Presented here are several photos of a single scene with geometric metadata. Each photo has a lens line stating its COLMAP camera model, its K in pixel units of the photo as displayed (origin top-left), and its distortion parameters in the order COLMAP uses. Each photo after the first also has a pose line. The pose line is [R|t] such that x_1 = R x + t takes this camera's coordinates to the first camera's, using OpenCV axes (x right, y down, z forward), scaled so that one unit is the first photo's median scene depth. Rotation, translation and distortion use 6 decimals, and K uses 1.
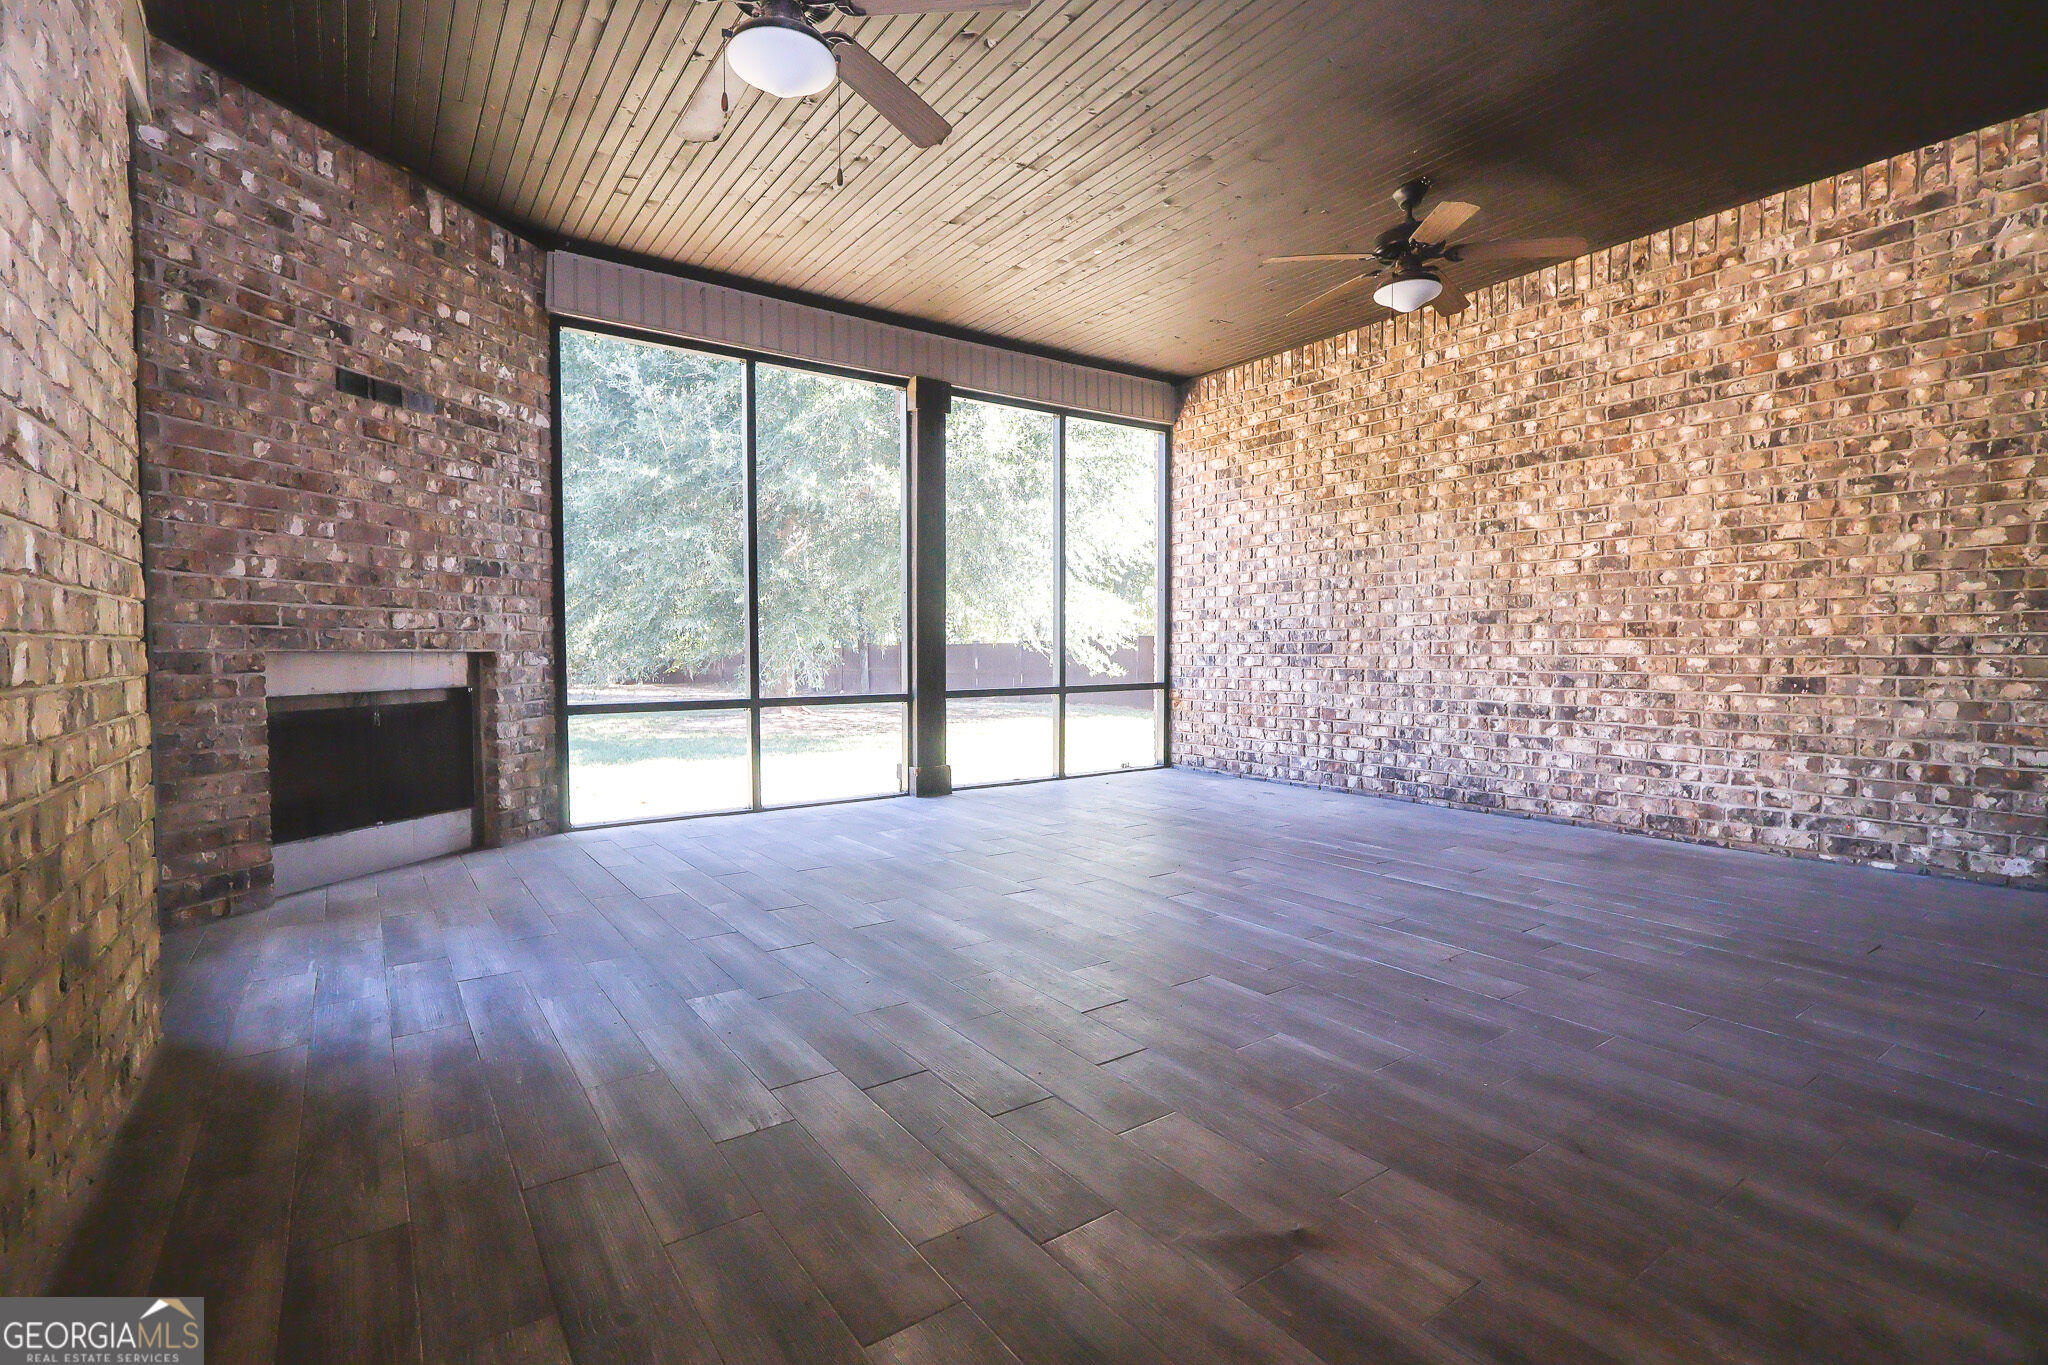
lens RADIAL K [[960.3, 0, 1027.6], [0, 960.3, 682.7], [0, 0, 1]] dist [0.001448, 0.001082]
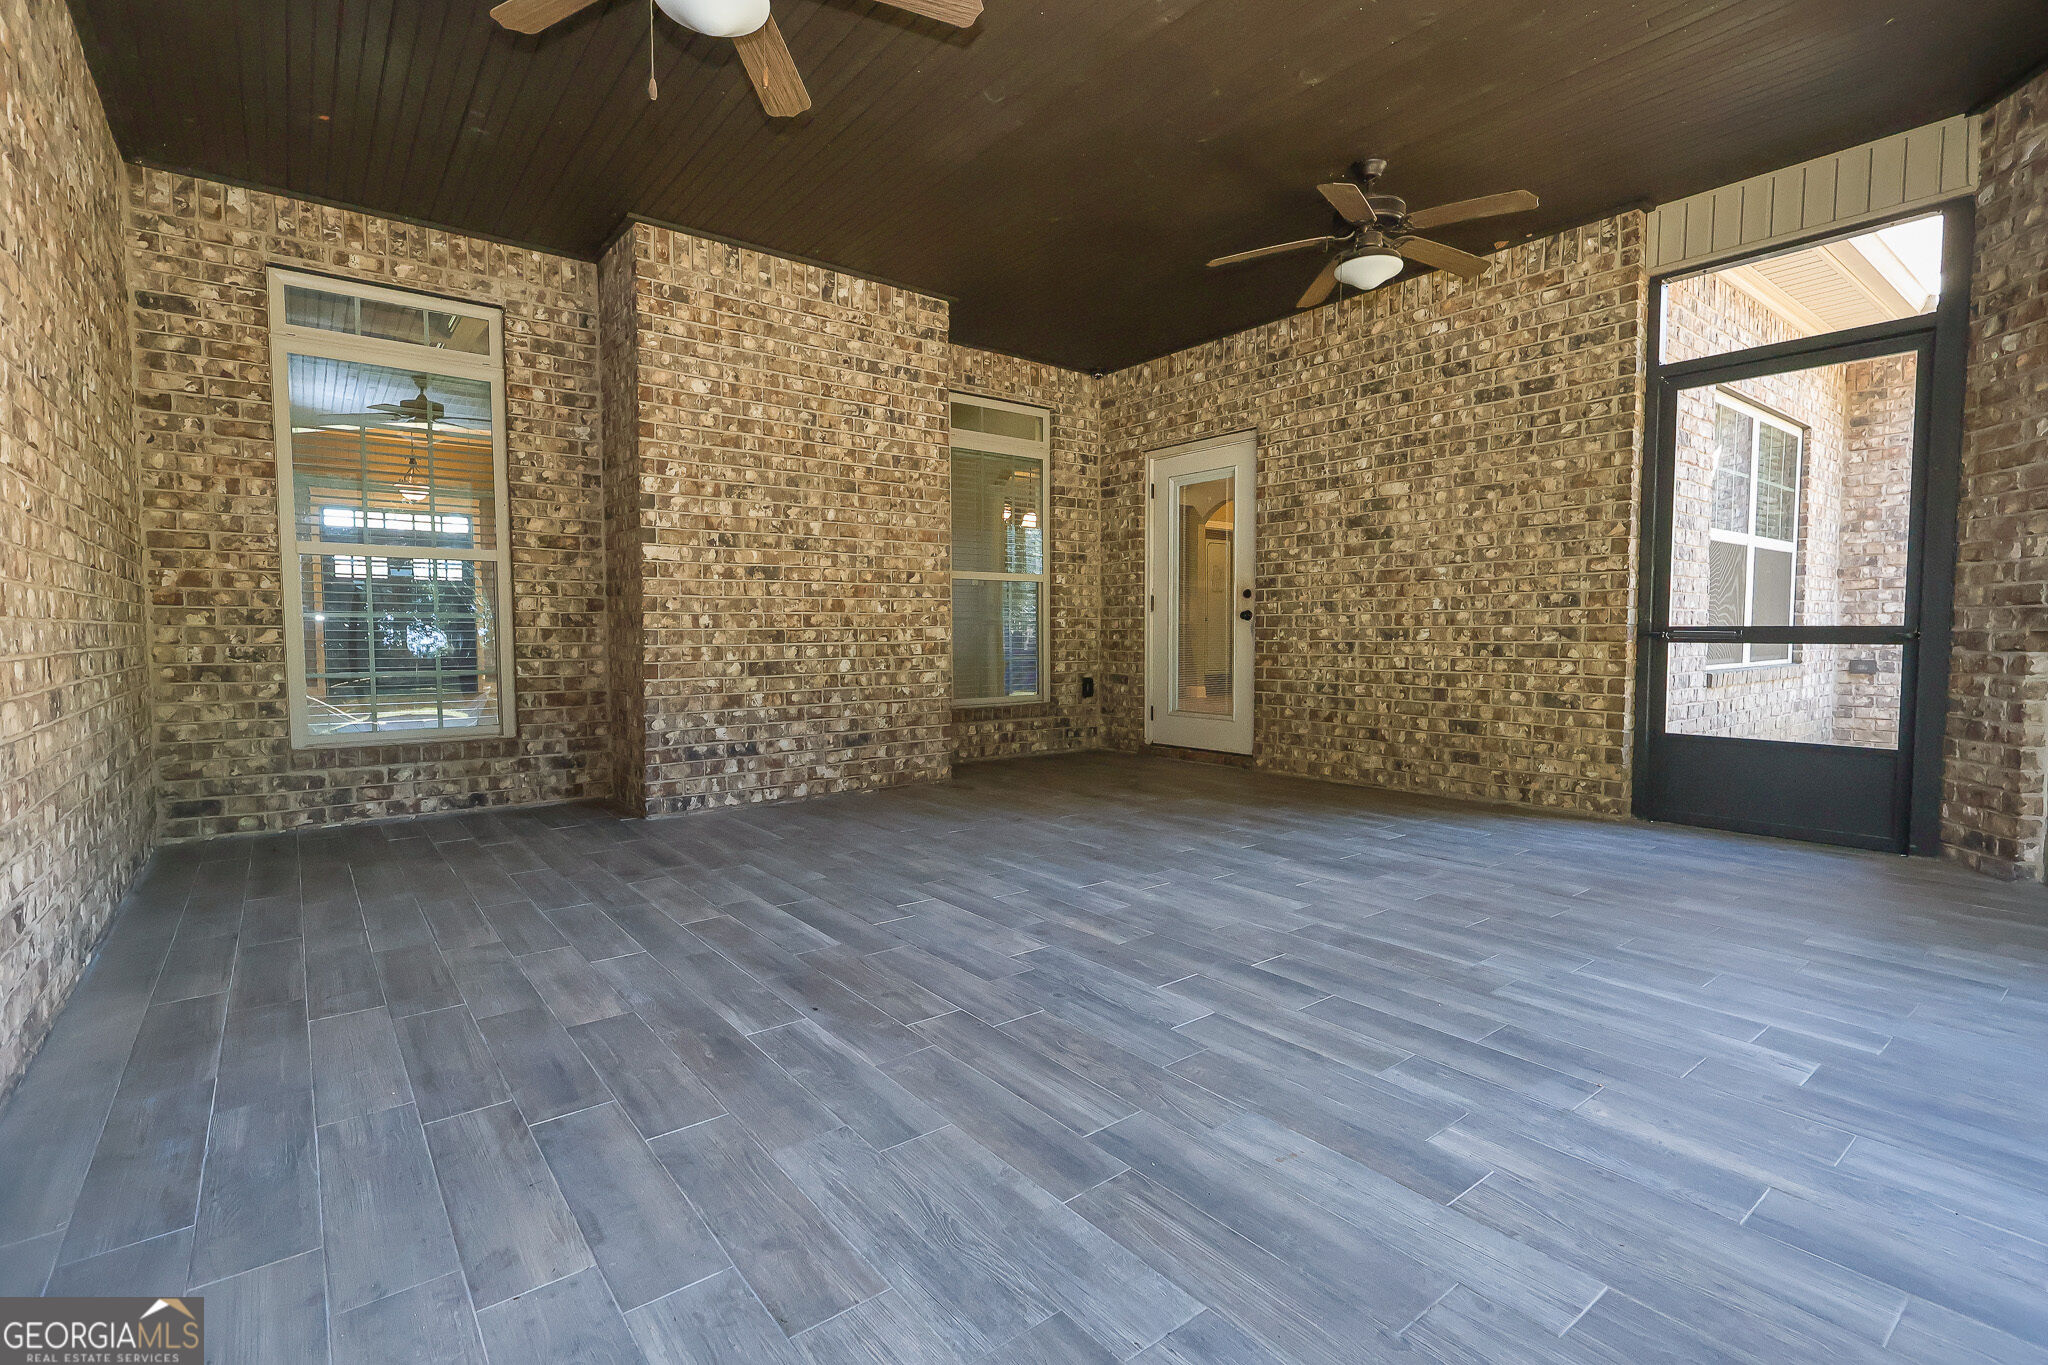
lens RADIAL K [[960.3, 0, 1024.9], [0, 960.3, 684.8], [0, 0, 1]] dist [0.001448, 0.001082]
pose [[-0.998889, 0.008105, -0.046432, 0.306814], [0.003849, 0.995841, 0.091024, -0.074521], [0.046977, 0.090744, -0.994766, 2.016569]]
